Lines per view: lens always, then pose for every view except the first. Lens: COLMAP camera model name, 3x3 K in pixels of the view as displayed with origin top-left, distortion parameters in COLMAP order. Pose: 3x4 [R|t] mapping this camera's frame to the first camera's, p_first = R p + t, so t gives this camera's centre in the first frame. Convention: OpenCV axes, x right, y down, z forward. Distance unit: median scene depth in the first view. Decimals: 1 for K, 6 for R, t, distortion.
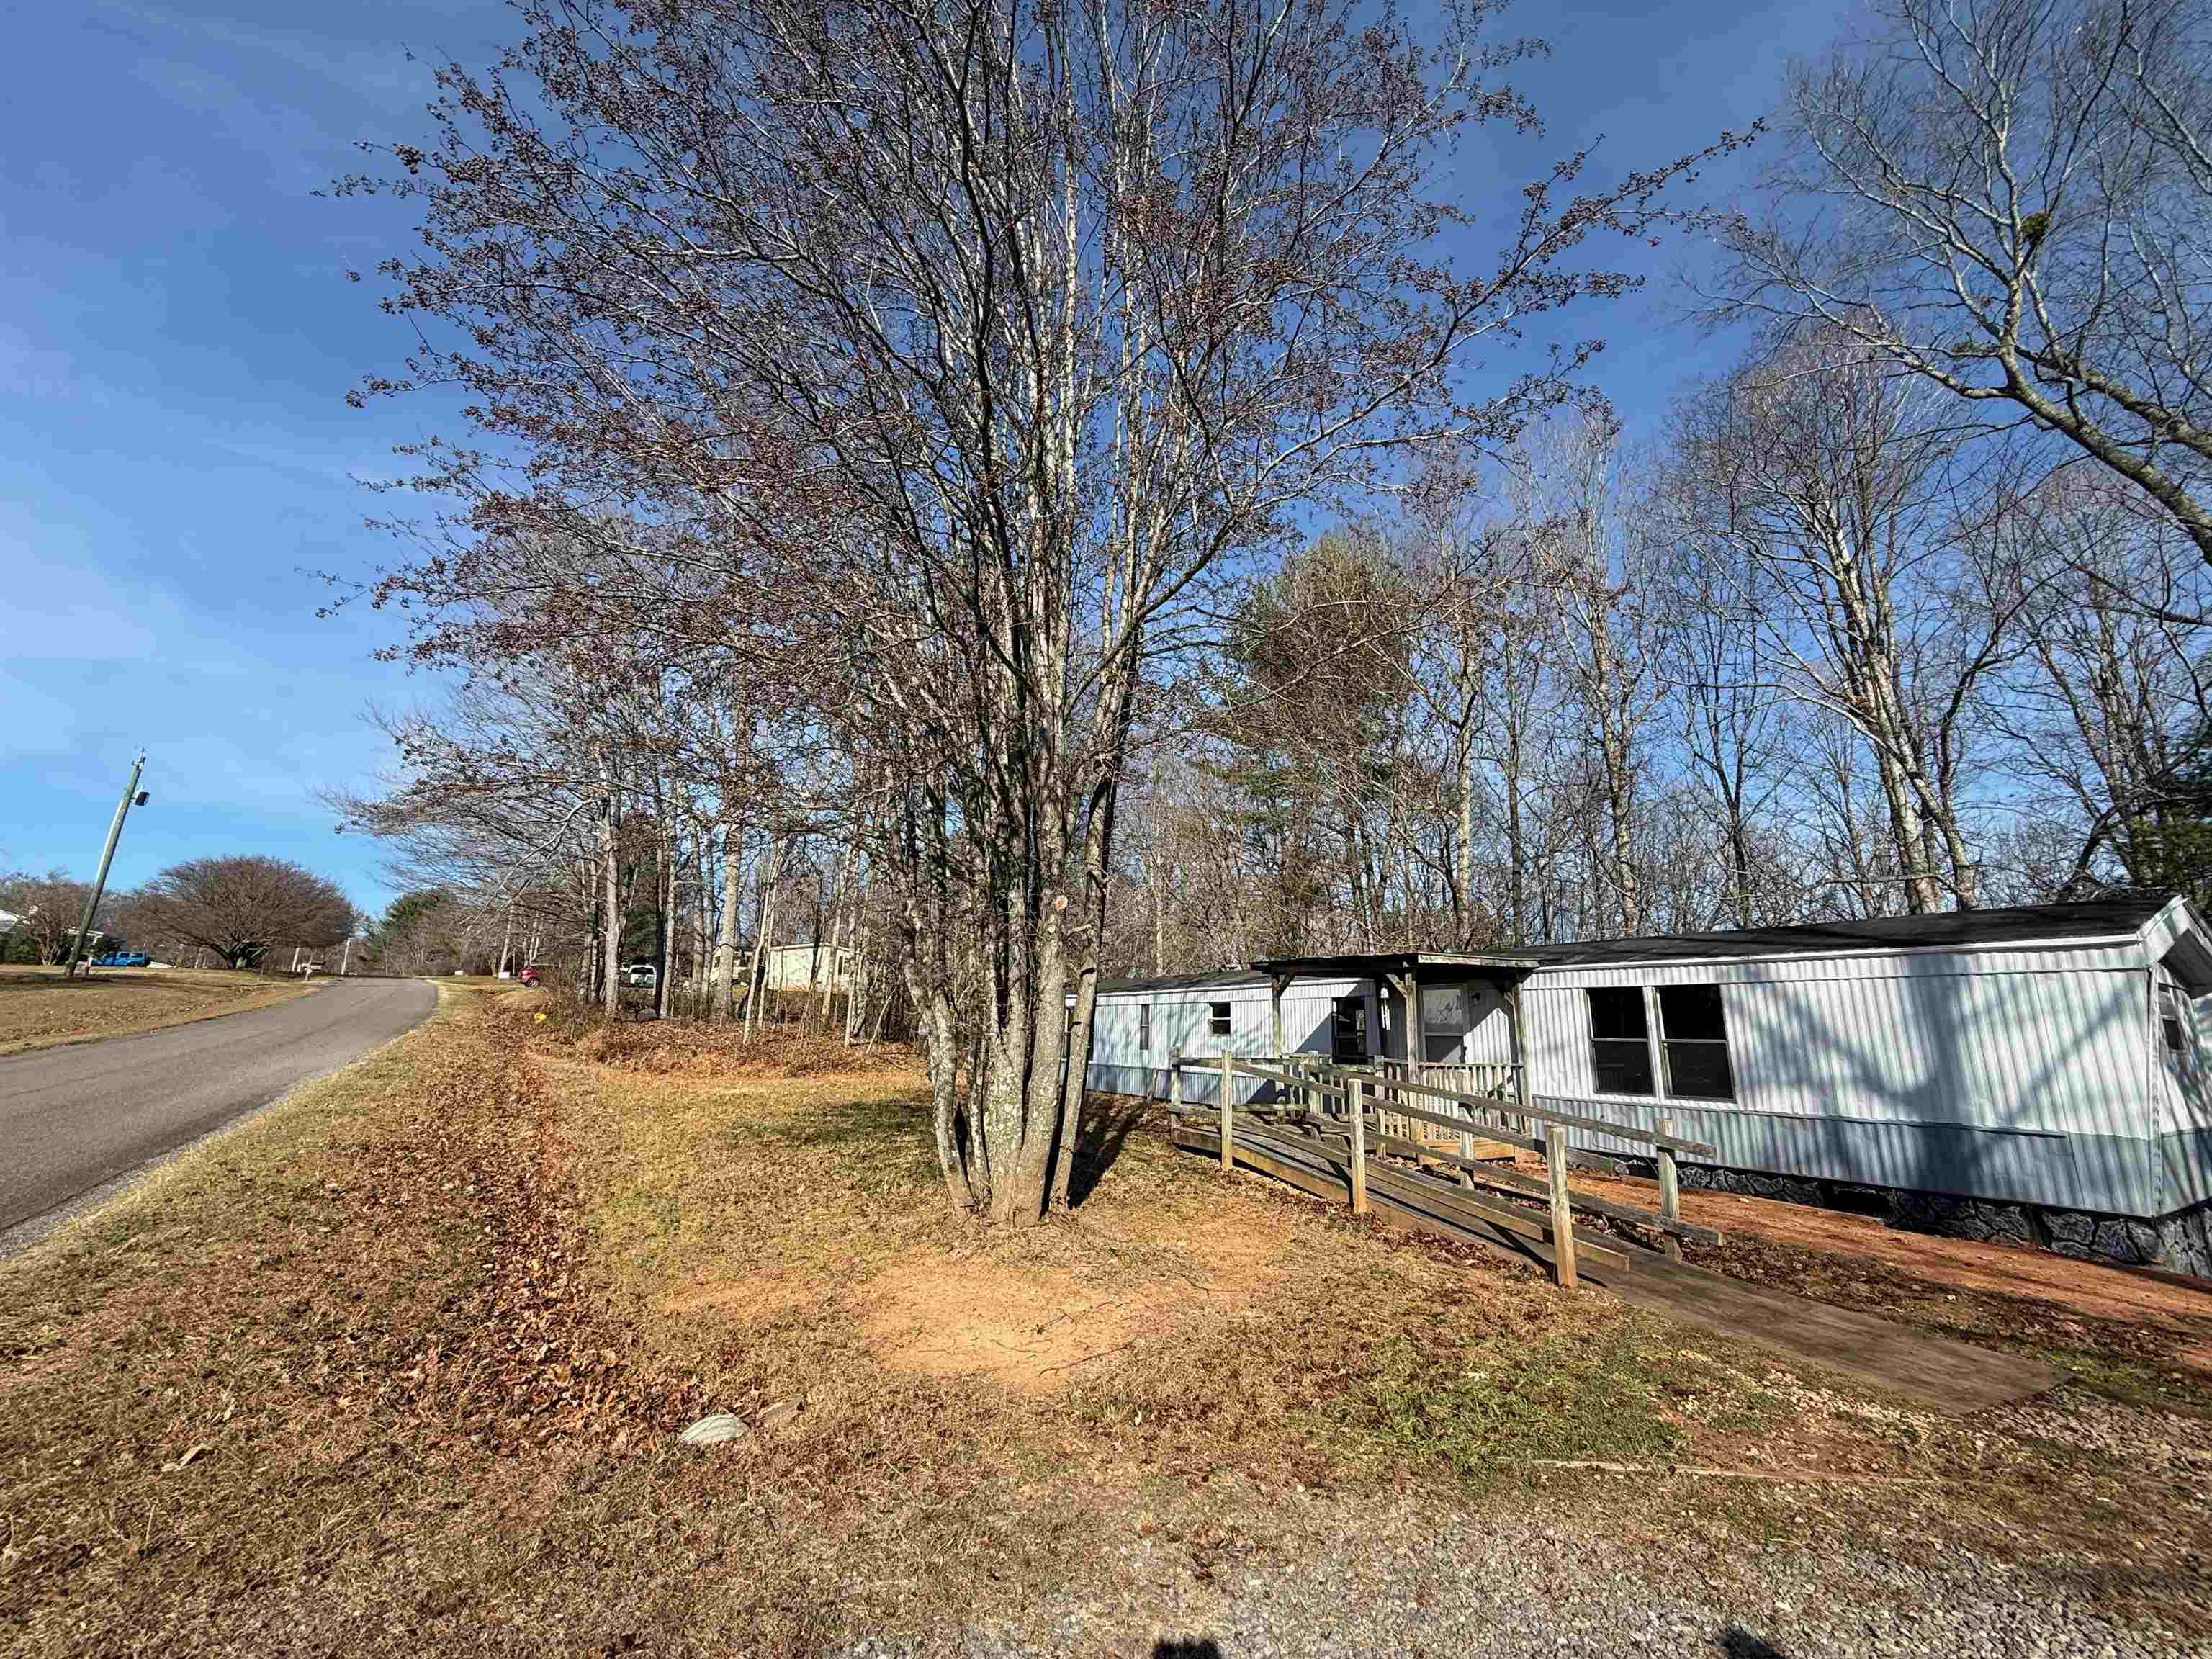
lens RADIAL K [[879.1, 0, 1096.8], [0, 879.1, 824.0], [0, 0, 1]] dist [-0.001517, 0.000020]
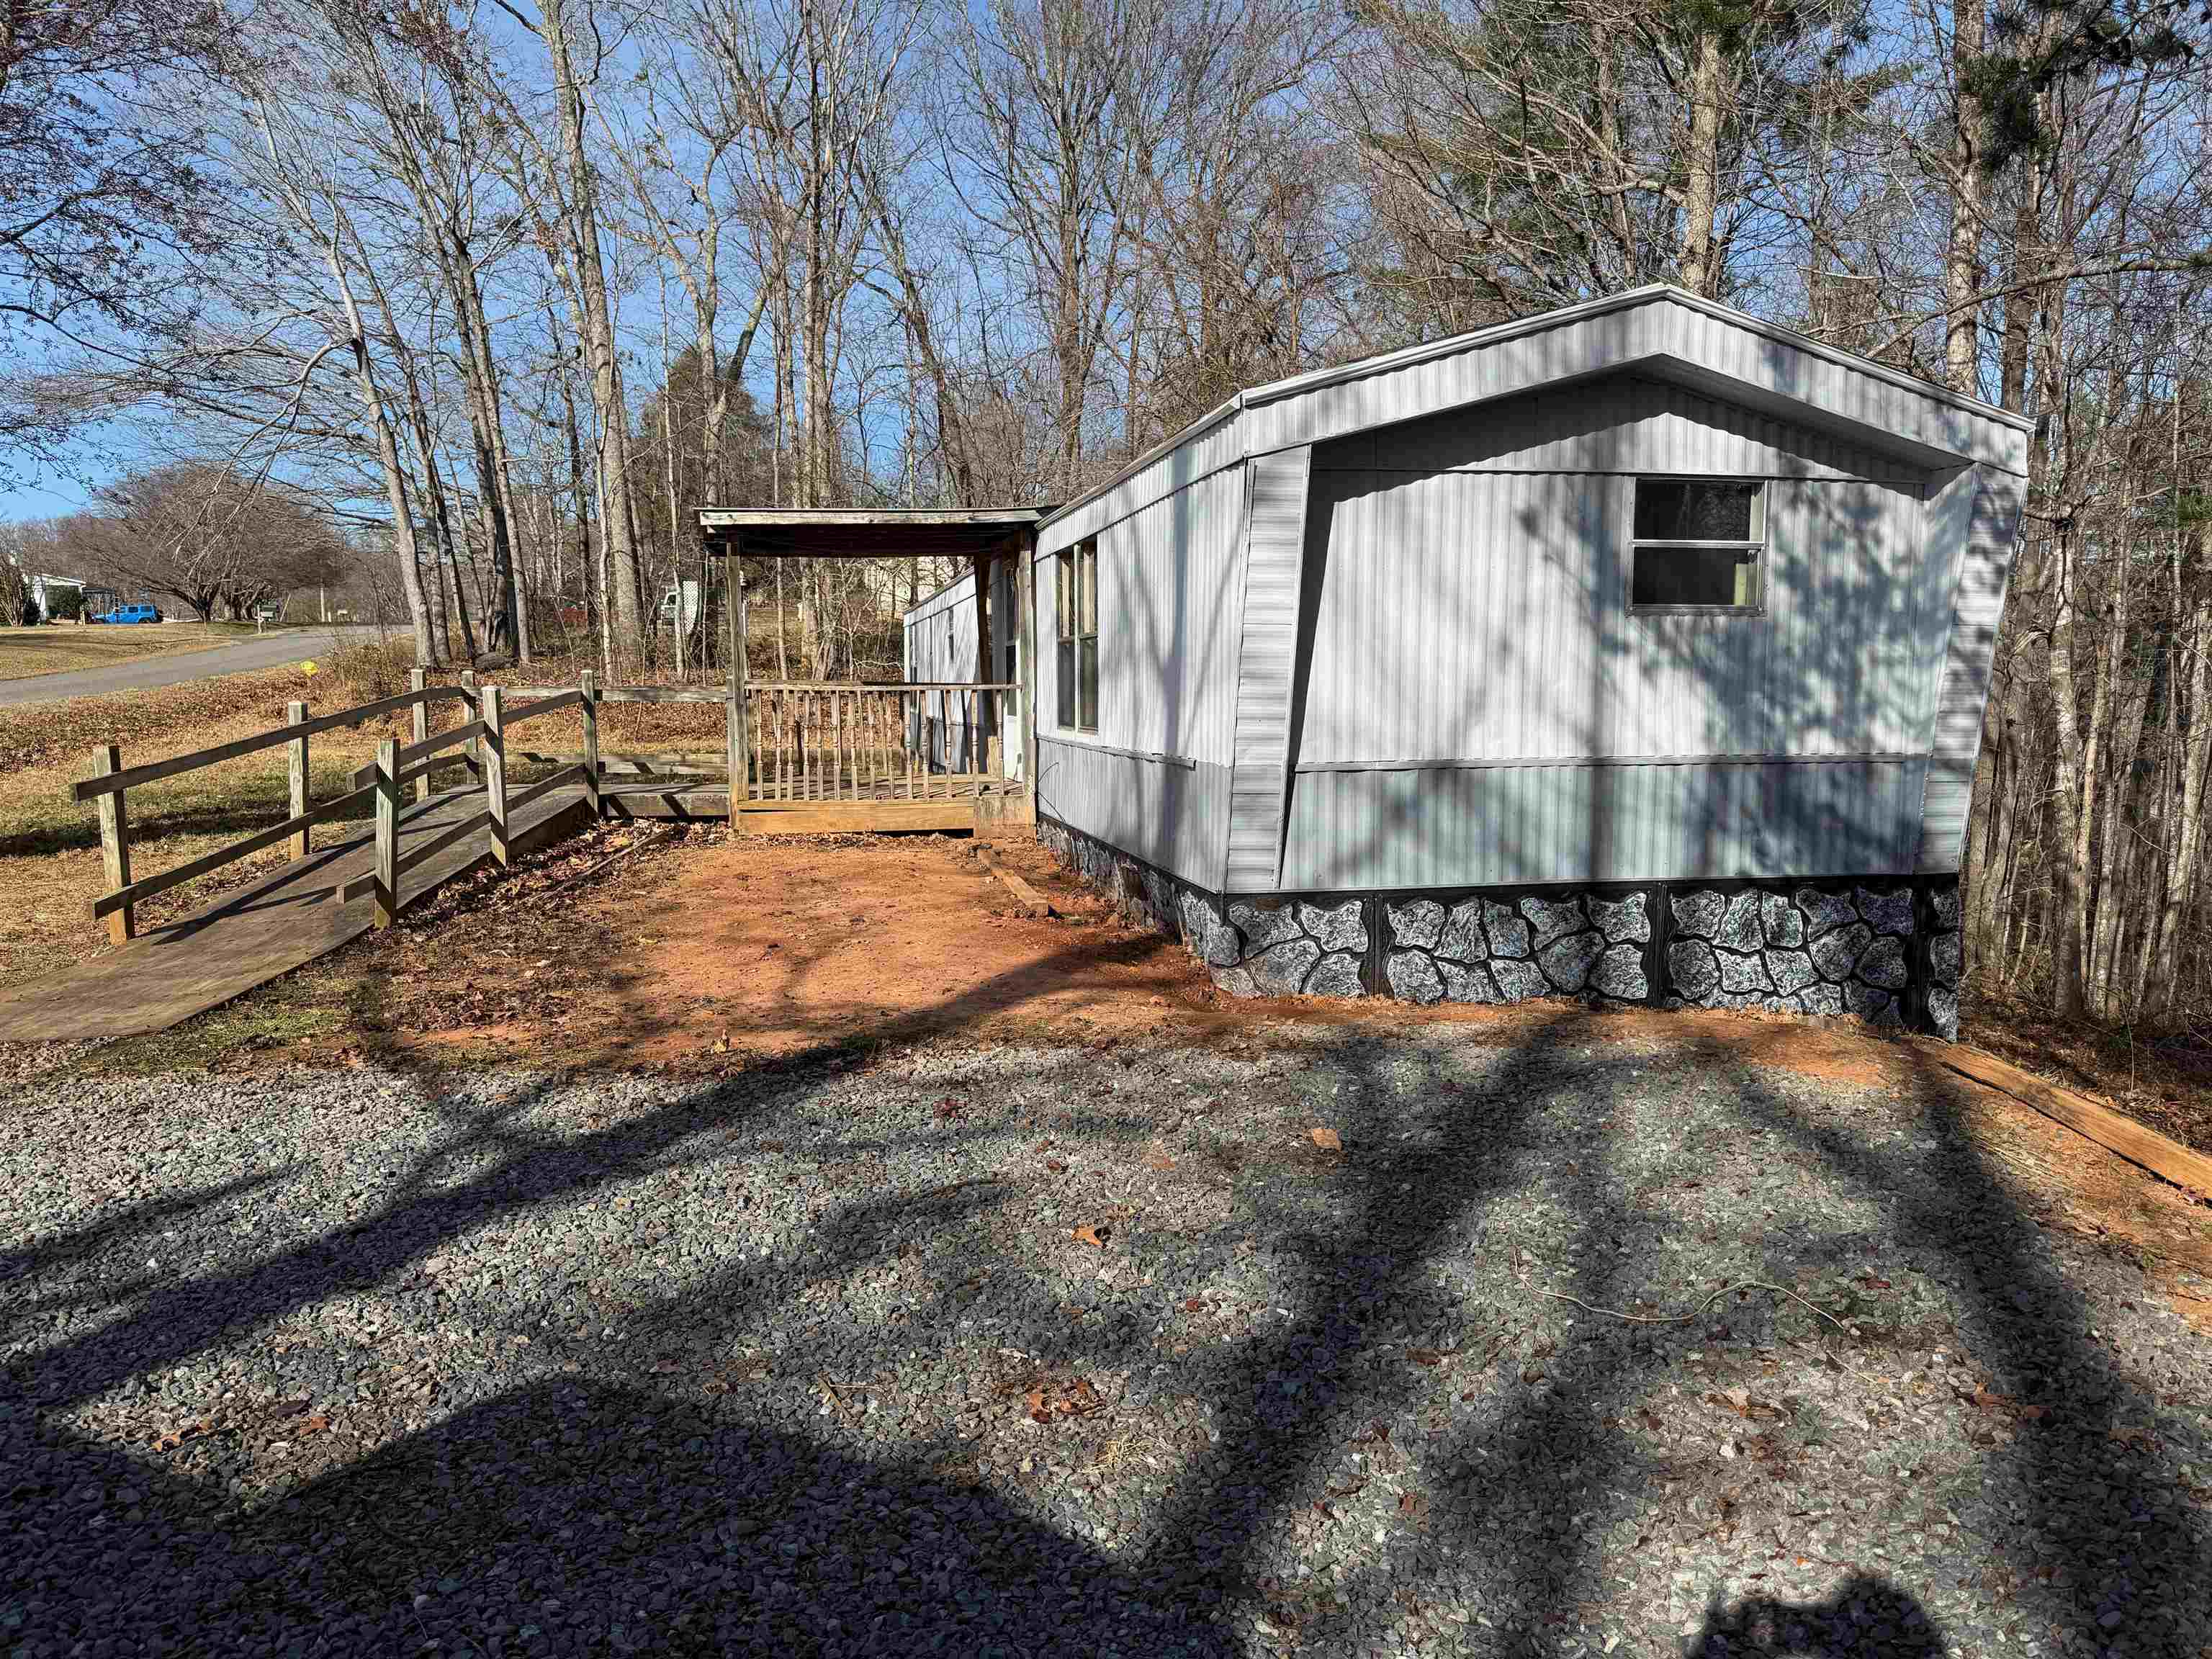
lens RADIAL K [[1568.0, 0, 1069.1], [0, 1568.0, 824.1], [0, 0, 1]] dist [0.118972, -0.204171]
pose [[0.935701, 0.002811, -0.352783, 1.003605], [0.107998, 0.949680, 0.294015, 0.057495], [0.335858, -0.313210, 0.888313, 0.031010]]
